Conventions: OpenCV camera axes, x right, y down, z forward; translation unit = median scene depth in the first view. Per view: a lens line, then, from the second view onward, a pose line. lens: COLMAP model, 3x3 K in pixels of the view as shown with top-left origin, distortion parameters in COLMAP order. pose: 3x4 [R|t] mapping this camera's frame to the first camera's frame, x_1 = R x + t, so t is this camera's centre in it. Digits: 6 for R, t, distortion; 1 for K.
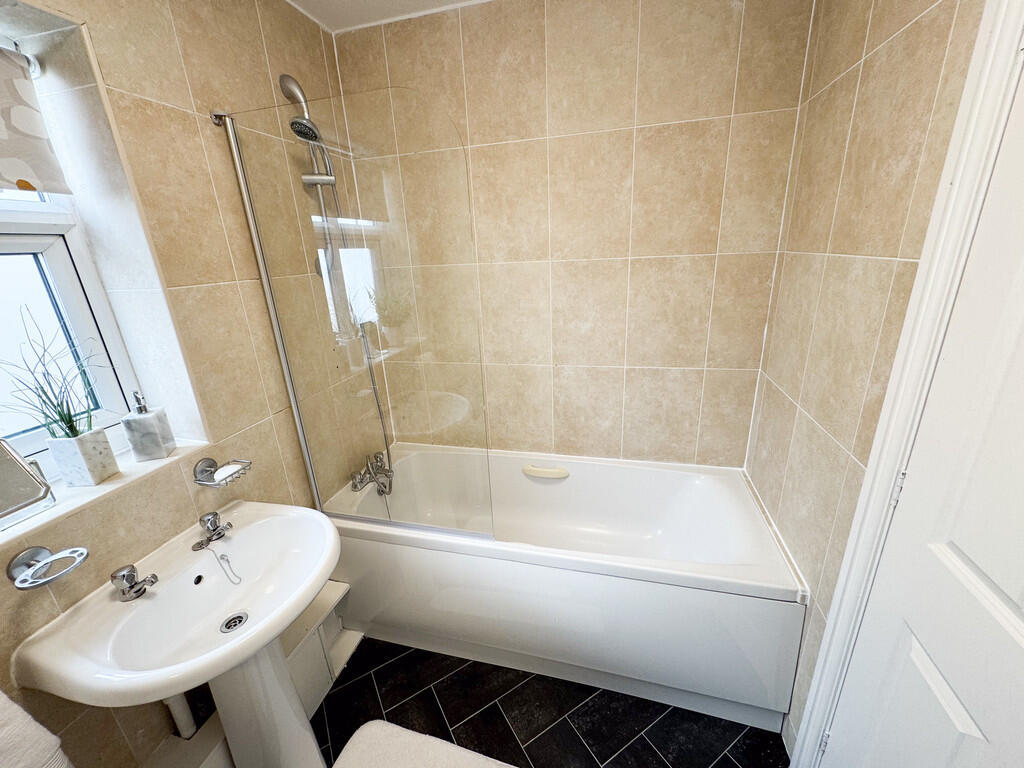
lens RADIAL K [[410.1, 0, 513.3], [0, 410.1, 385.0], [0, 0, 1]] dist [0.002593, -0.000325]
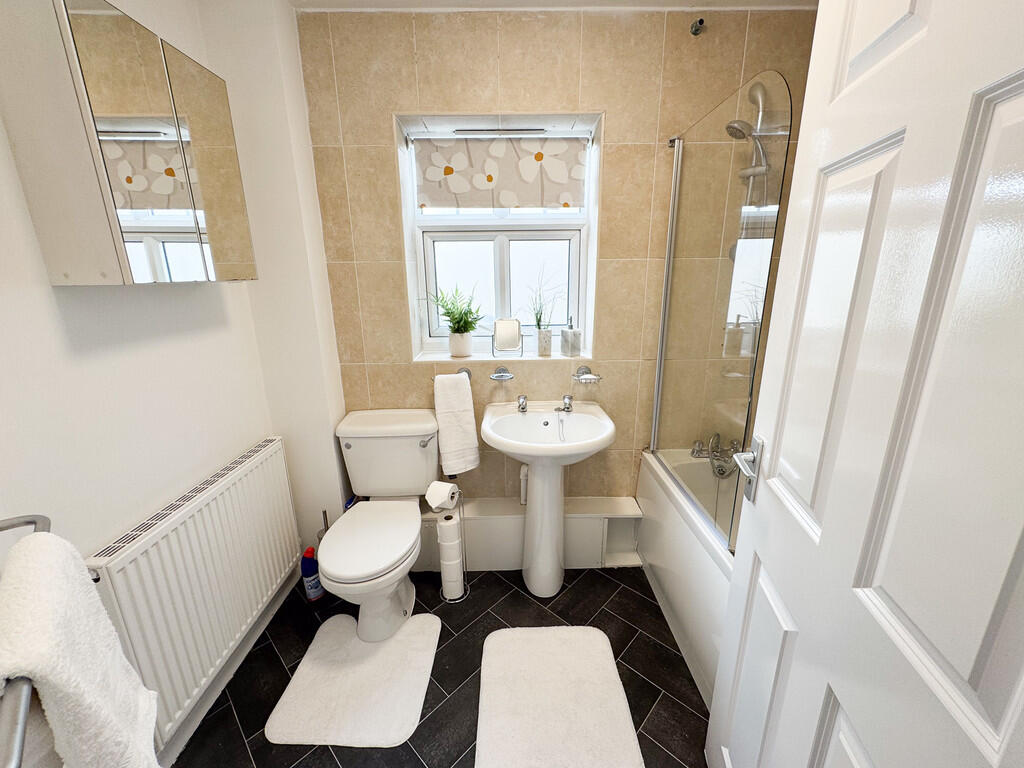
lens RADIAL K [[410.1, 0, 516.0], [0, 410.1, 384.3], [0, 0, 1]] dist [0.002593, -0.000325]
pose [[0.265663, 0.291777, -0.918852, 0.693419], [-0.308305, 0.928763, 0.205785, -0.002565], [0.913439, 0.228617, 0.336695, 0.233312]]
